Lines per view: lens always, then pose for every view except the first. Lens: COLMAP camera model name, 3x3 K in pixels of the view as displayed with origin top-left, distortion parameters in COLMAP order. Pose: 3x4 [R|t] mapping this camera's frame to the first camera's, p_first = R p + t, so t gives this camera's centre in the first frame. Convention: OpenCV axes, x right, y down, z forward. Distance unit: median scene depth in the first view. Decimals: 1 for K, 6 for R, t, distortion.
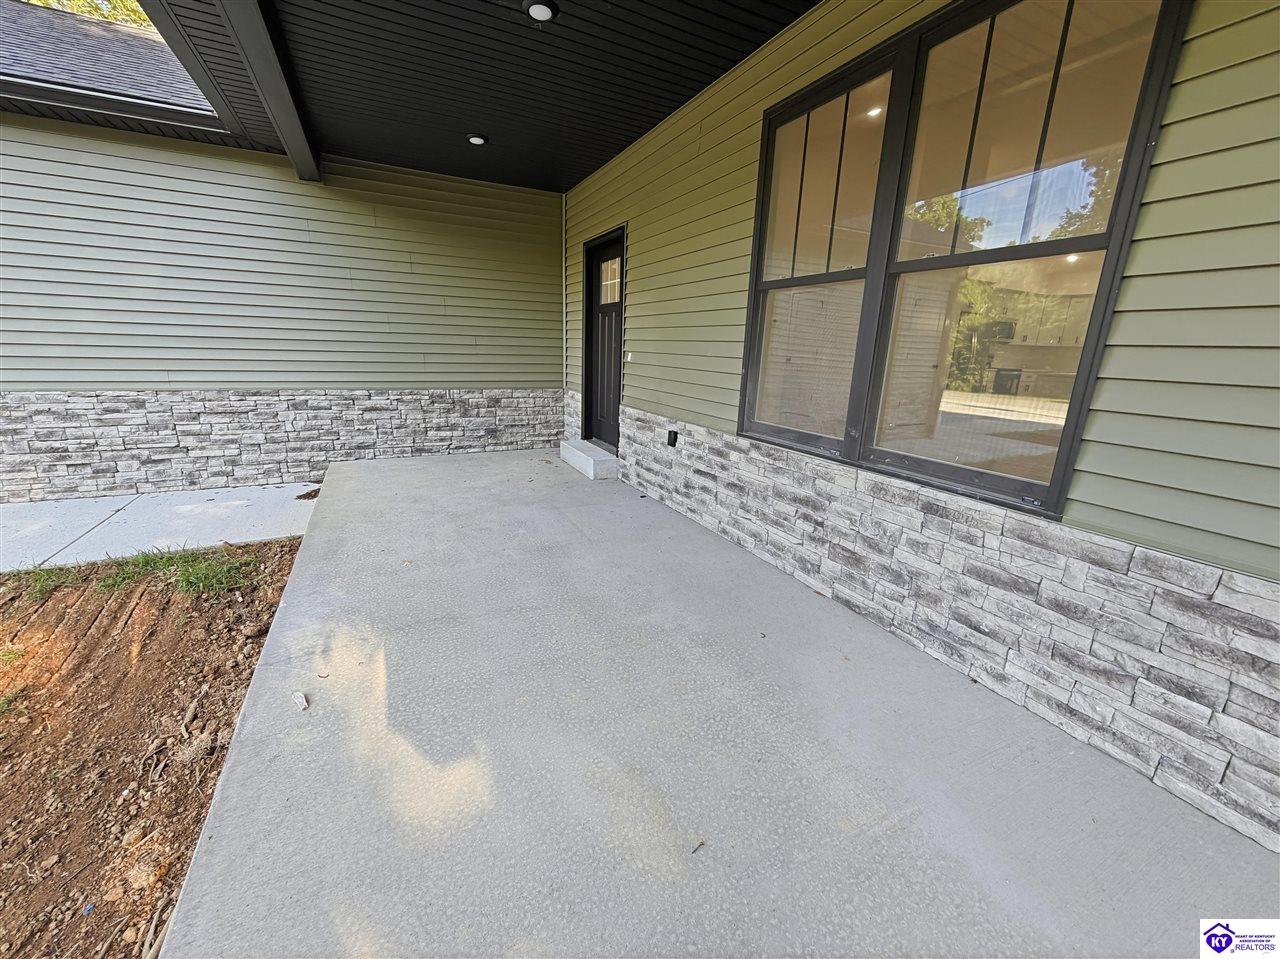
lens RADIAL K [[510.8, 0, 639.7], [0, 510.8, 479.1], [0, 0, 1]] dist [0.000426, 0.000023]
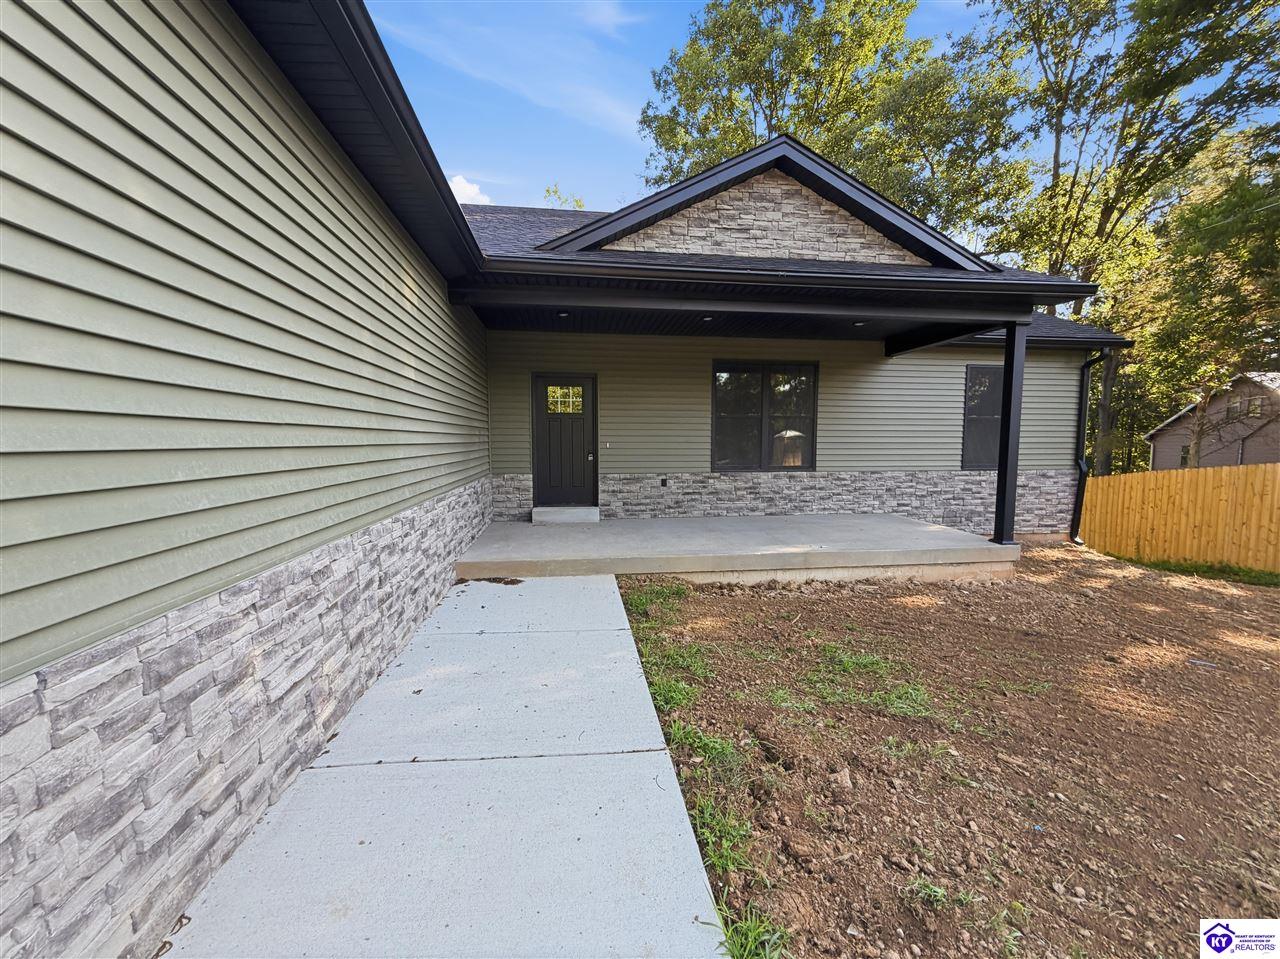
lens RADIAL K [[510.8, 0, 638.5], [0, 510.8, 480.0], [0, 0, 1]] dist [0.000426, 0.000023]
pose [[0.321784, -0.107532, 0.940687, -2.373759], [0.247483, 0.968542, 0.026059, -0.211740], [-0.913897, 0.224419, 0.338273, 0.504921]]
